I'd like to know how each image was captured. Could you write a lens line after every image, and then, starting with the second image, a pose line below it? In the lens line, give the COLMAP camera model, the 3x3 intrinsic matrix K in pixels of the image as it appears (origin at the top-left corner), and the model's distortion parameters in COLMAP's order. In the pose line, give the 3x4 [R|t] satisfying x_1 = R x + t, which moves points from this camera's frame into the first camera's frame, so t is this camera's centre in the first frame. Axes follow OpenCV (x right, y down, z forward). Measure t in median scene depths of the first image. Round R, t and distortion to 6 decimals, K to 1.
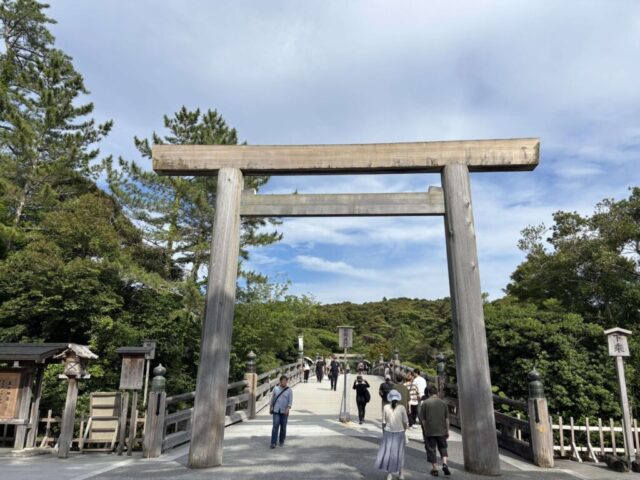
lens RADIAL K [[434.9, 0, 320.0], [0, 434.9, 240.0], [0, 0, 1]] dist [-0.000495, -0.004285]
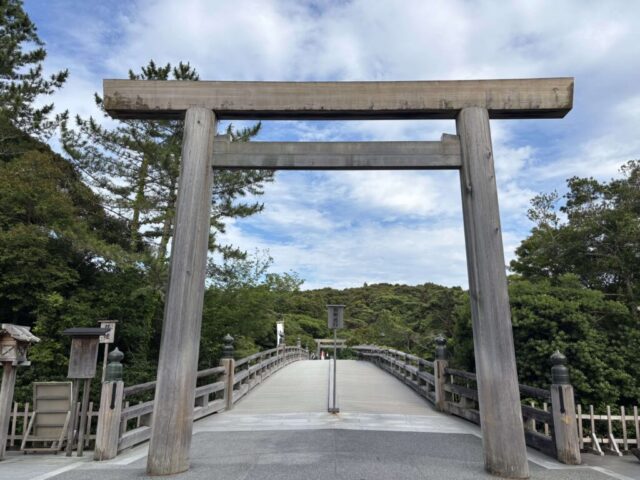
lens RADIAL K [[434.9, 0, 320.0], [0, 434.9, 240.0], [0, 0, 1]] dist [-0.000495, -0.004285]
pose [[0.998934, 0.006228, 0.045743, -0.014364], [-0.007594, 0.999528, 0.029758, 0.042355], [-0.045537, -0.030073, 0.998510, 0.130373]]
